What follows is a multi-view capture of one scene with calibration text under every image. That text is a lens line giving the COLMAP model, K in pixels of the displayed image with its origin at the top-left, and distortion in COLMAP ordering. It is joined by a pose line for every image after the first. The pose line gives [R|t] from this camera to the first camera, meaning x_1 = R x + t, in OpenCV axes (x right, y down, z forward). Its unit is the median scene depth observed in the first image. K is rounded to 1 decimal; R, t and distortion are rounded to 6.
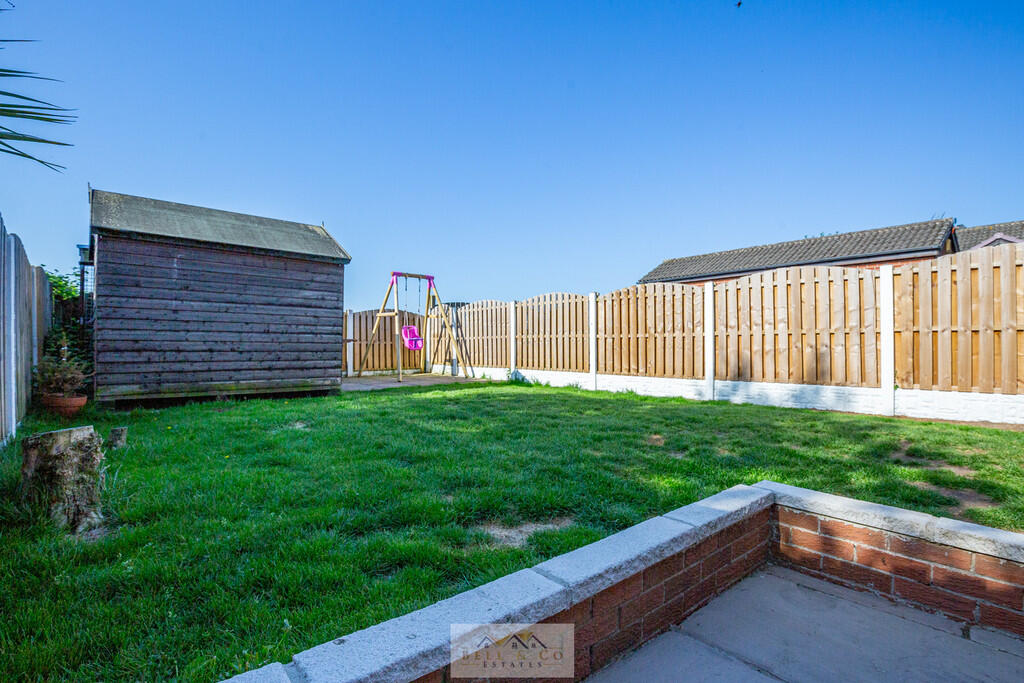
lens RADIAL K [[490.1, 0, 512.0], [0, 490.1, 341.5], [0, 0, 1]] dist [-0.001199, -0.000096]
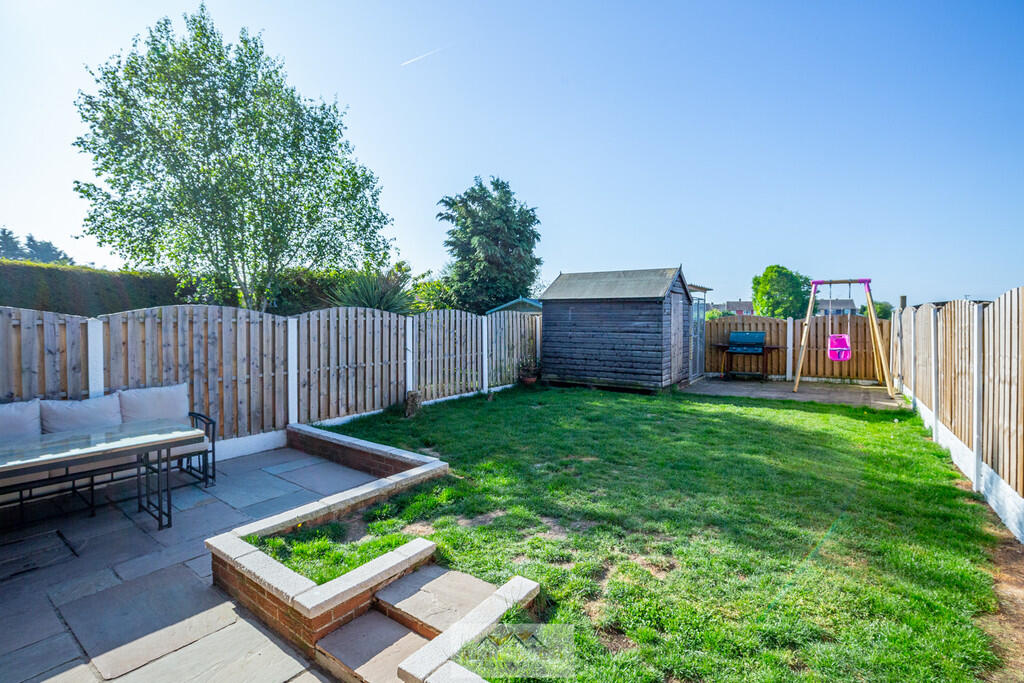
lens RADIAL K [[490.1, 0, 512.0], [0, 490.1, 341.5], [0, 0, 1]] dist [-0.001199, -0.000096]
pose [[0.230745, 0.047845, -0.971837, 0.973532], [0.010859, 0.998601, 0.051741, -0.129471], [0.972954, -0.022493, 0.229903, 0.301661]]
